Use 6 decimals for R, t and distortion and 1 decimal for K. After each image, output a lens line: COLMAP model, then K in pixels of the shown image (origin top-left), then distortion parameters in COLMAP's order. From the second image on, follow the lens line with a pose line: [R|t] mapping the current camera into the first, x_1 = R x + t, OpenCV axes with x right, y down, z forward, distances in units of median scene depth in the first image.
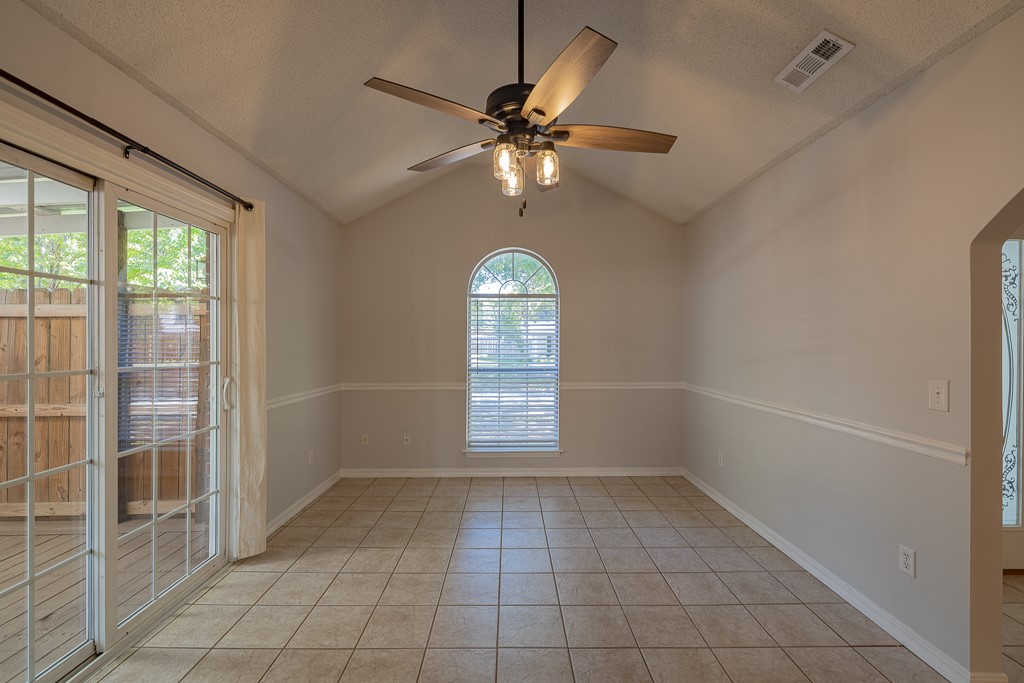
lens RADIAL K [[468.3, 0, 513.5], [0, 468.3, 337.7], [0, 0, 1]] dist [0.004664, 0.000291]
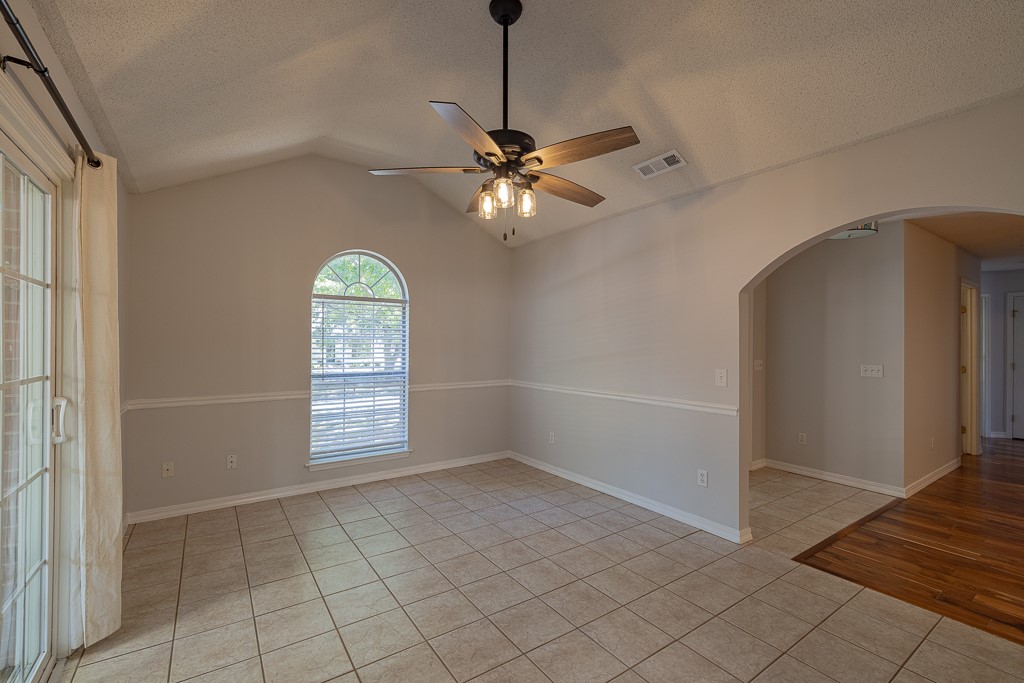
lens RADIAL K [[468.3, 0, 511.1], [0, 468.3, 338.2], [0, 0, 1]] dist [0.004664, 0.000291]
pose [[0.814088, 0.008937, 0.580673, -0.393924], [-0.006833, 0.999960, -0.005810, -0.004566], [-0.580701, 0.000762, 0.814116, 0.023630]]
